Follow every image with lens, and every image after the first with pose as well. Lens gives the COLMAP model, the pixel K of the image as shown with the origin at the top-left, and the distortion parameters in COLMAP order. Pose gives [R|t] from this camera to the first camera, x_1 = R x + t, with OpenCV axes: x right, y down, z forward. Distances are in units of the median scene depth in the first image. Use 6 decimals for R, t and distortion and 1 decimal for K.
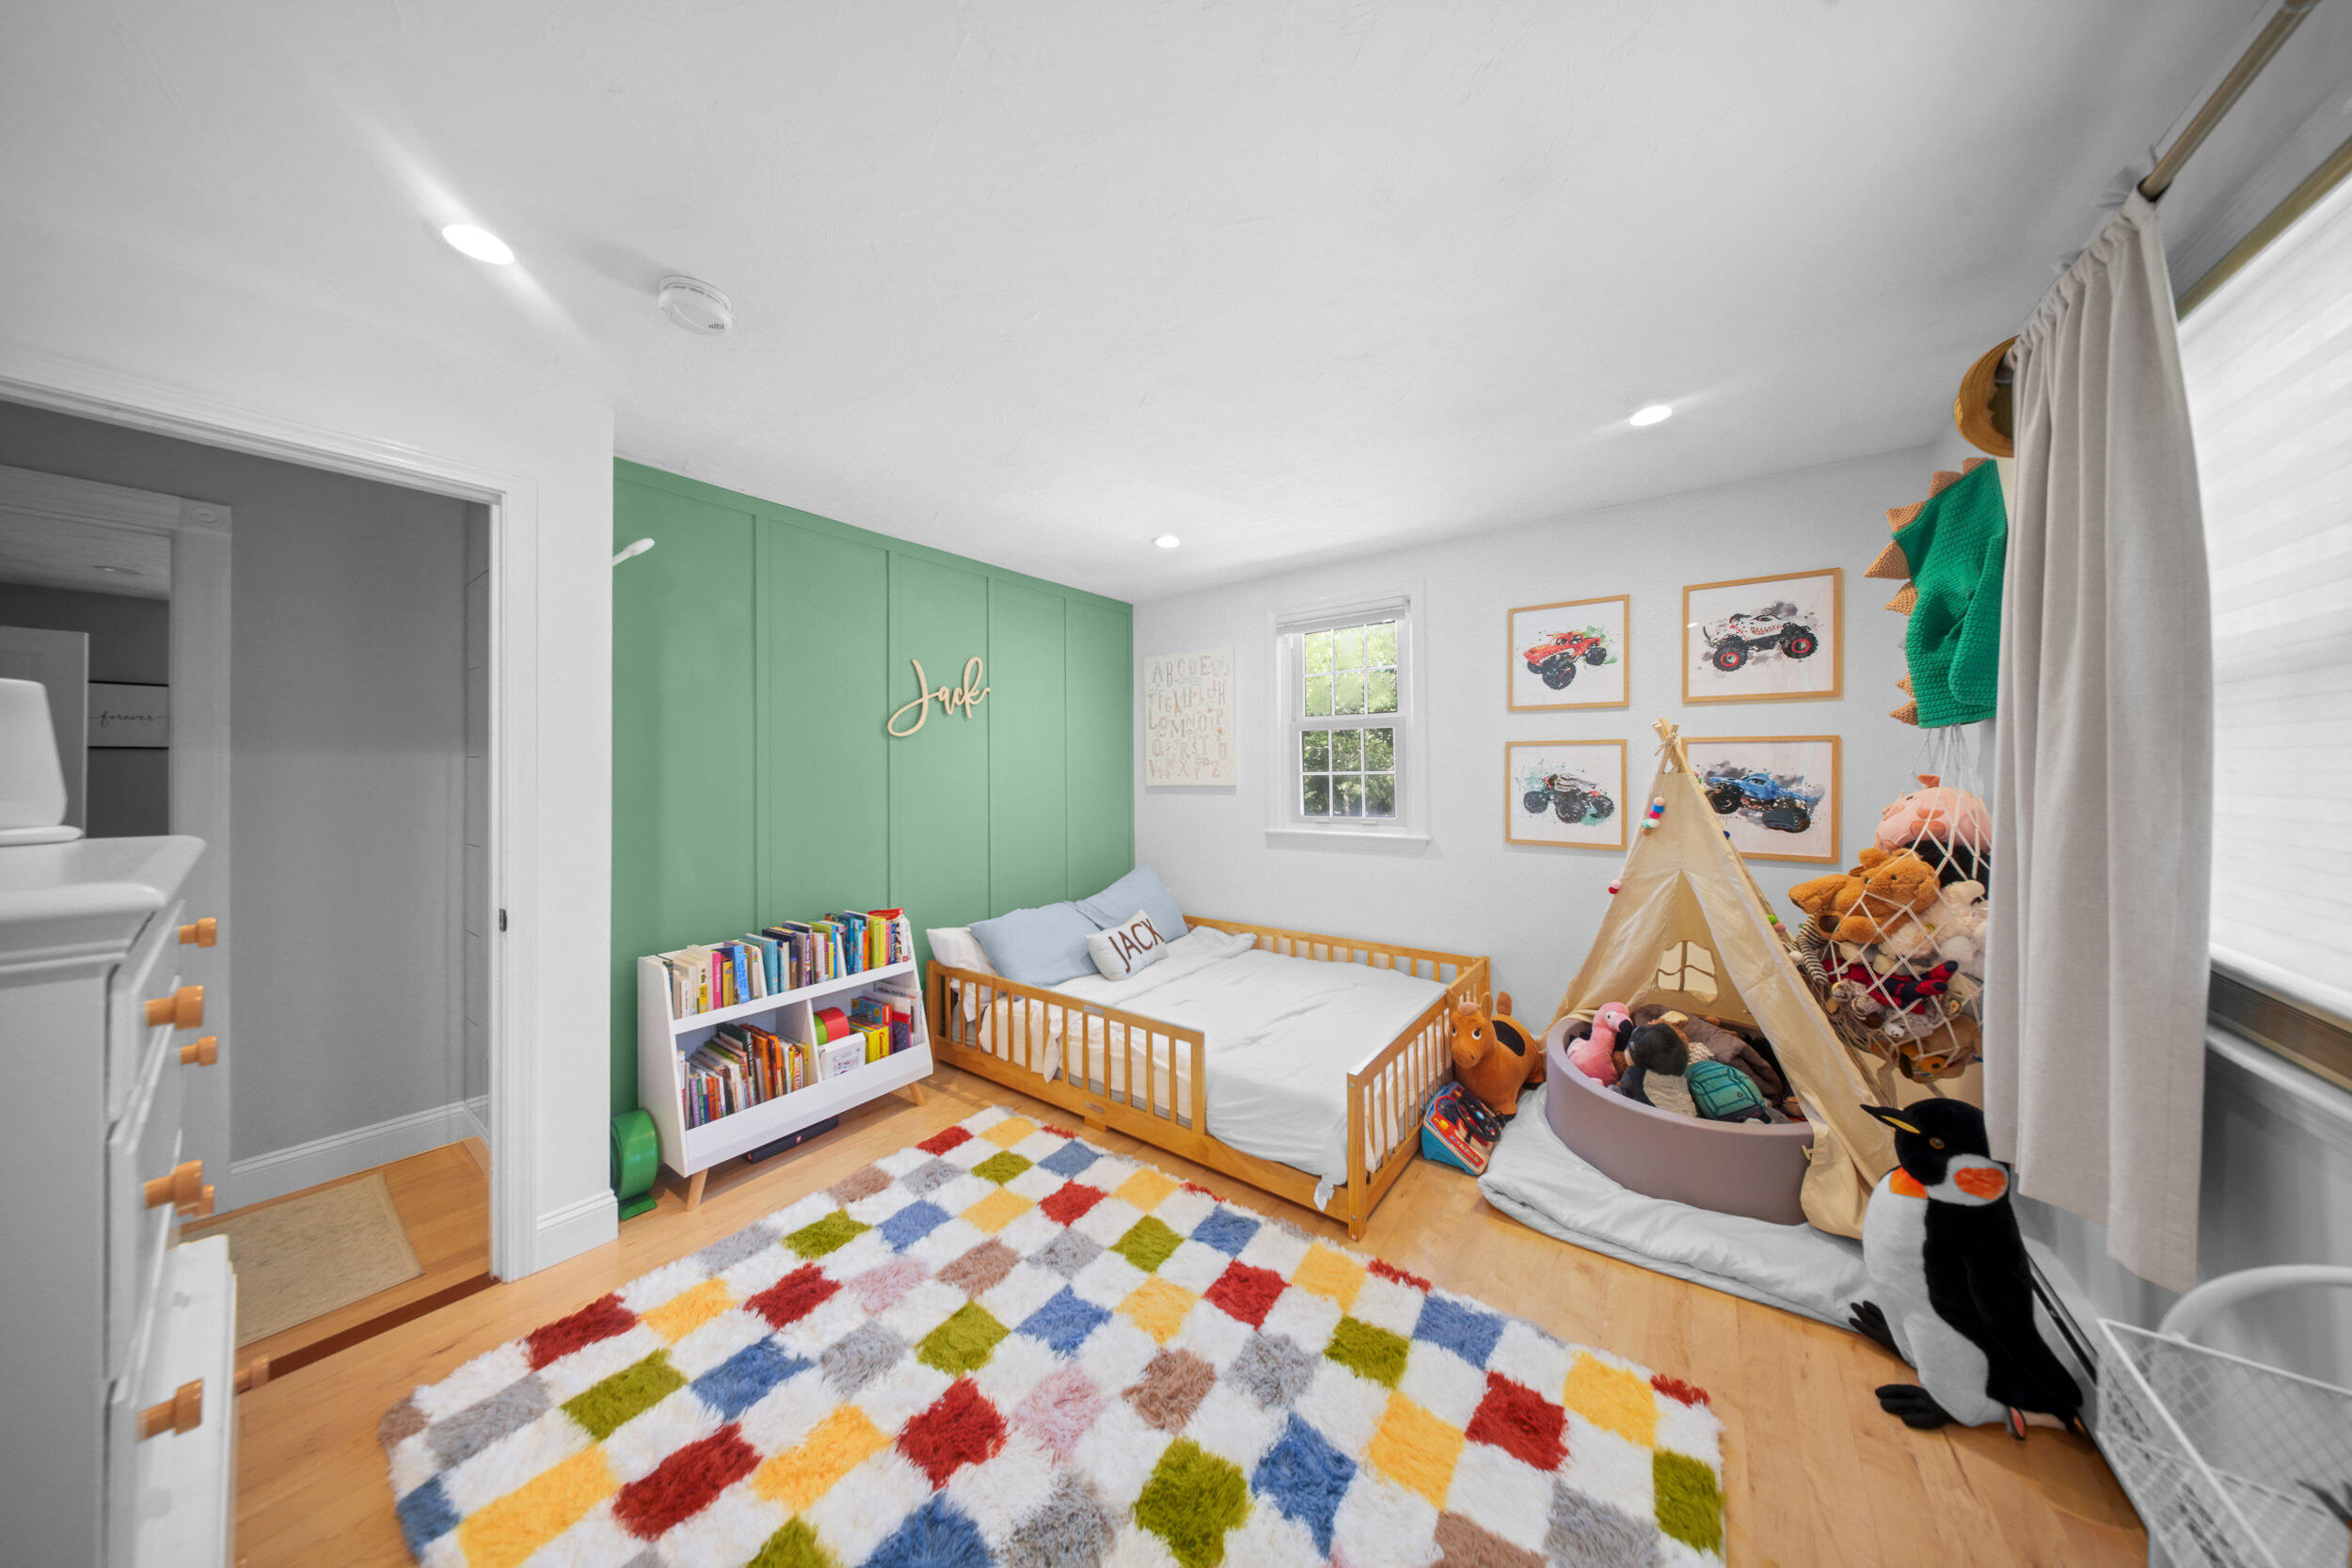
lens RADIAL K [[685.9, 0, 1173.2], [0, 685.9, 778.2], [0, 0, 1]] dist [-0.002430, -0.000032]
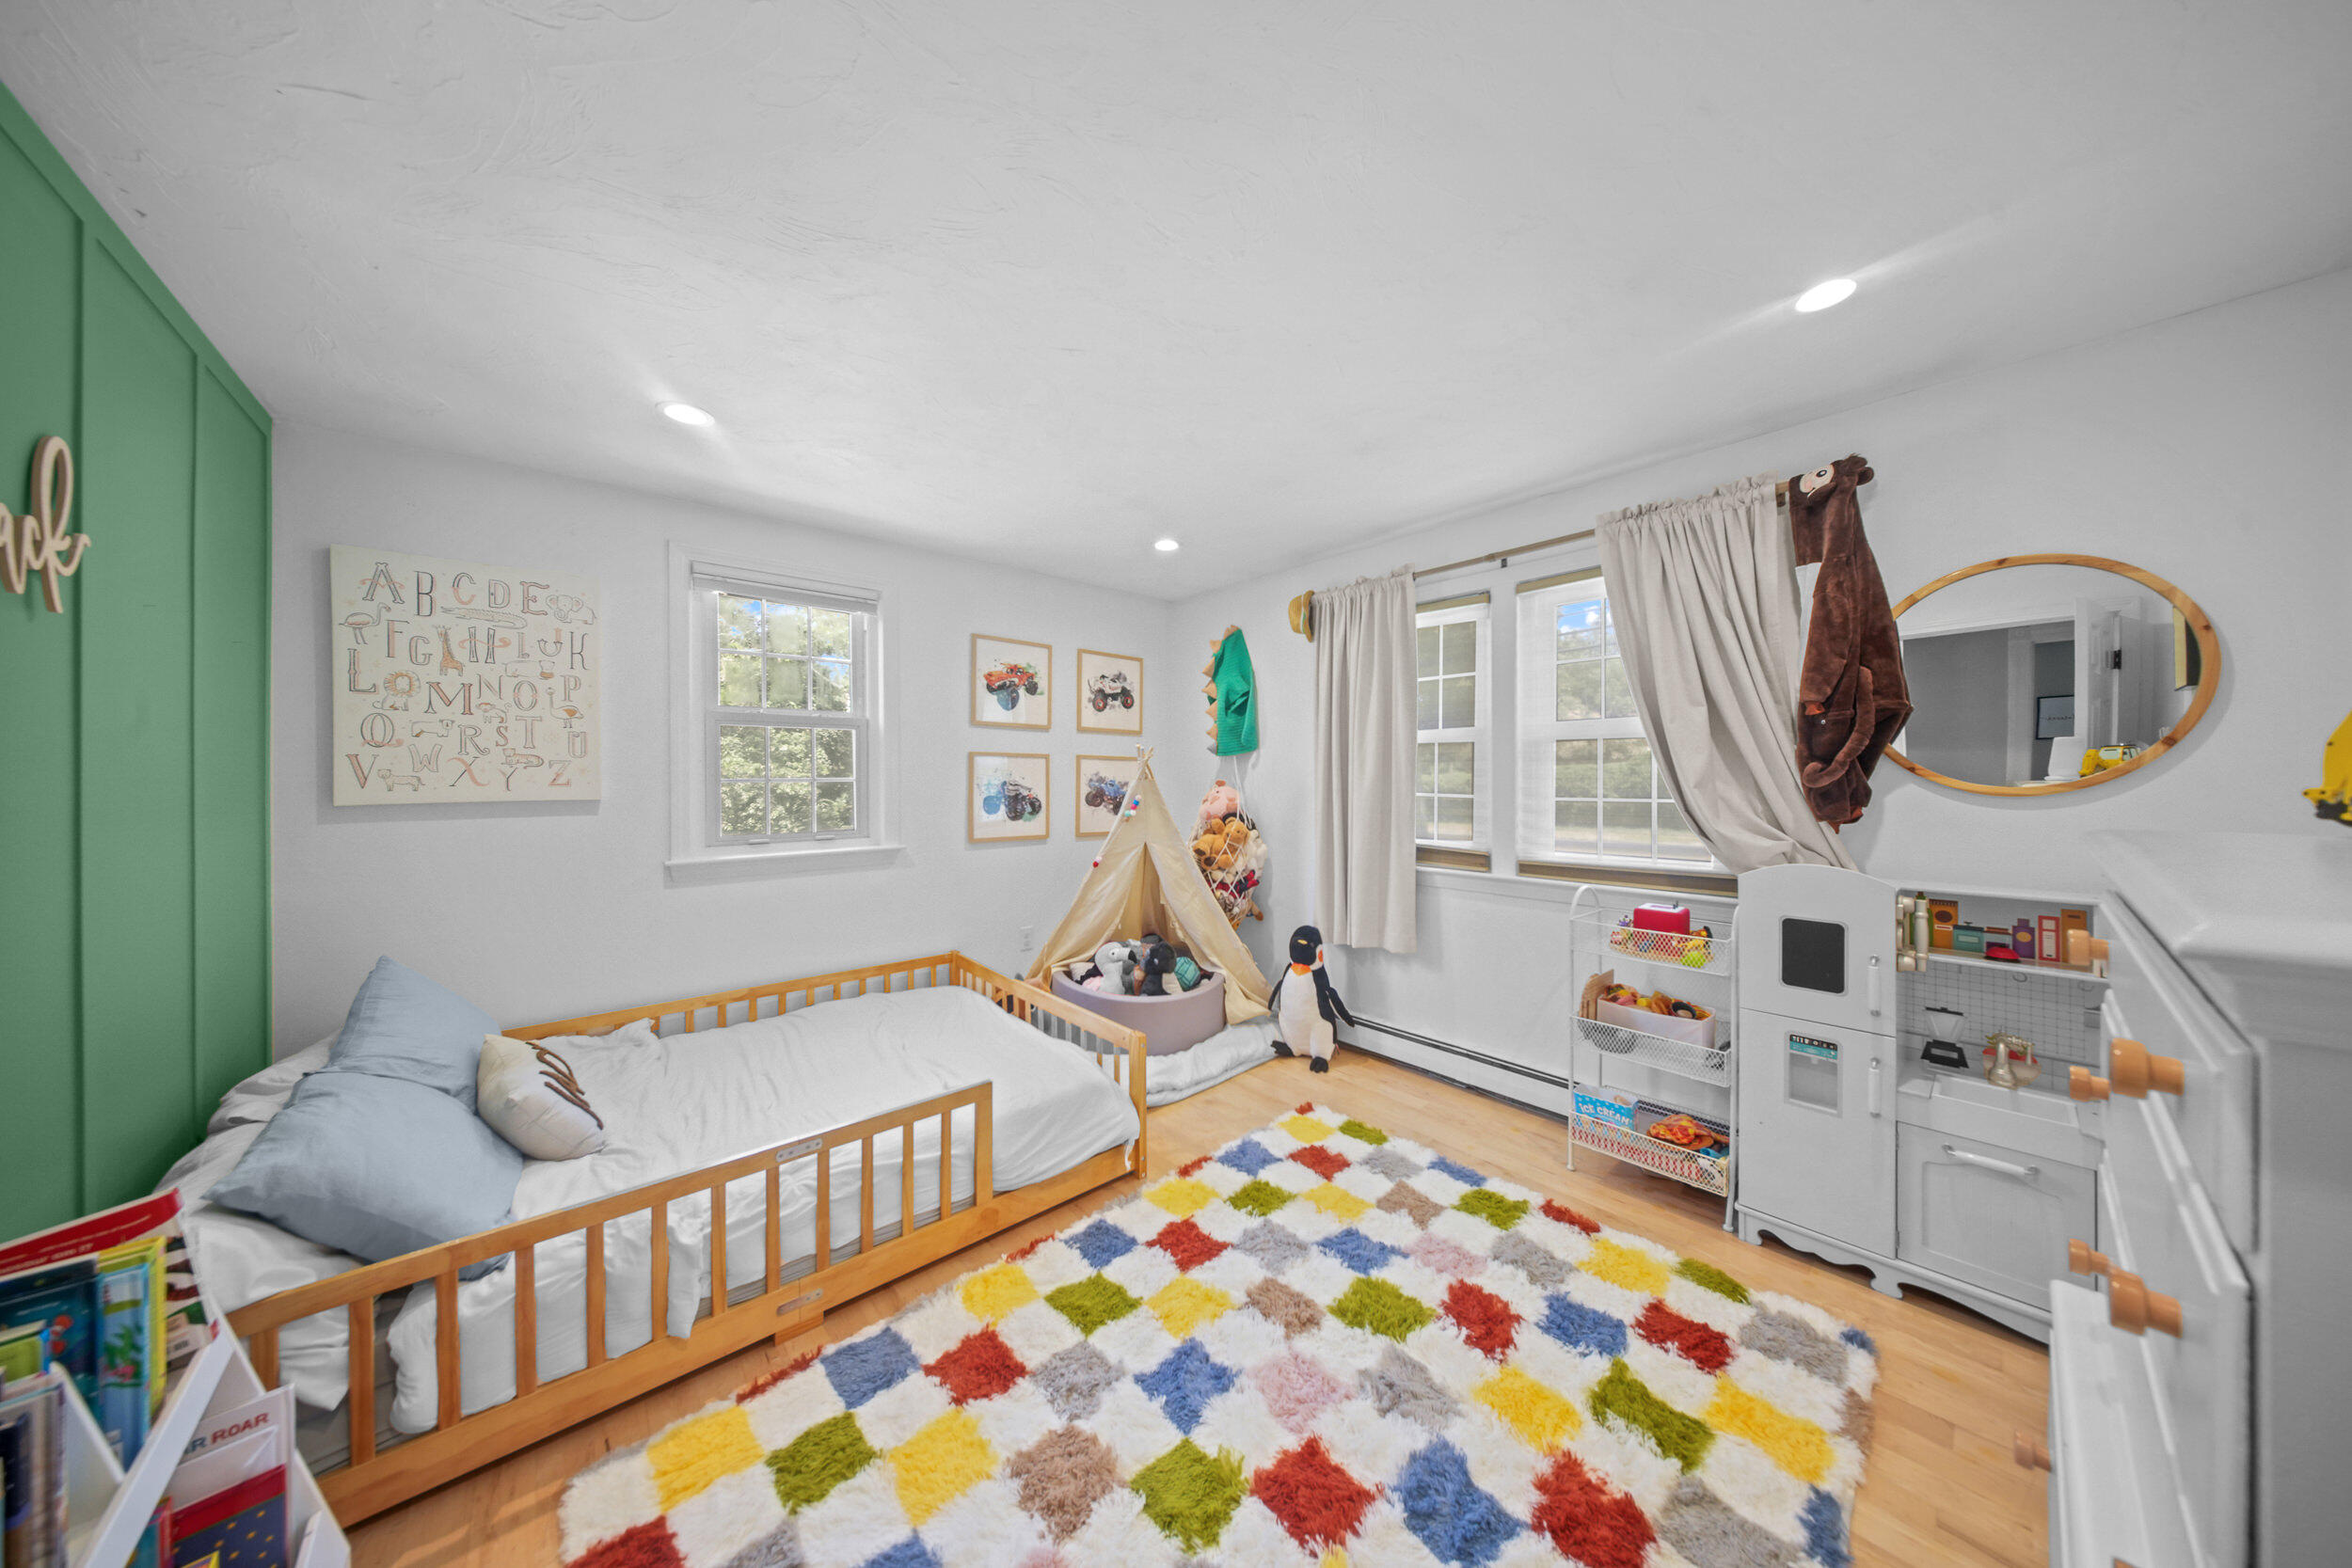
lens RADIAL K [[717.2, 0, 1173.9], [0, 717.2, 777.4], [0, 0, 1]] dist [-0.004998, -0.000118]
pose [[0.208978, 0.006185, 0.977901, -0.706481], [0.010541, 0.999908, -0.008577, 0.002609], [-0.977864, 0.012100, 0.208894, 0.526256]]
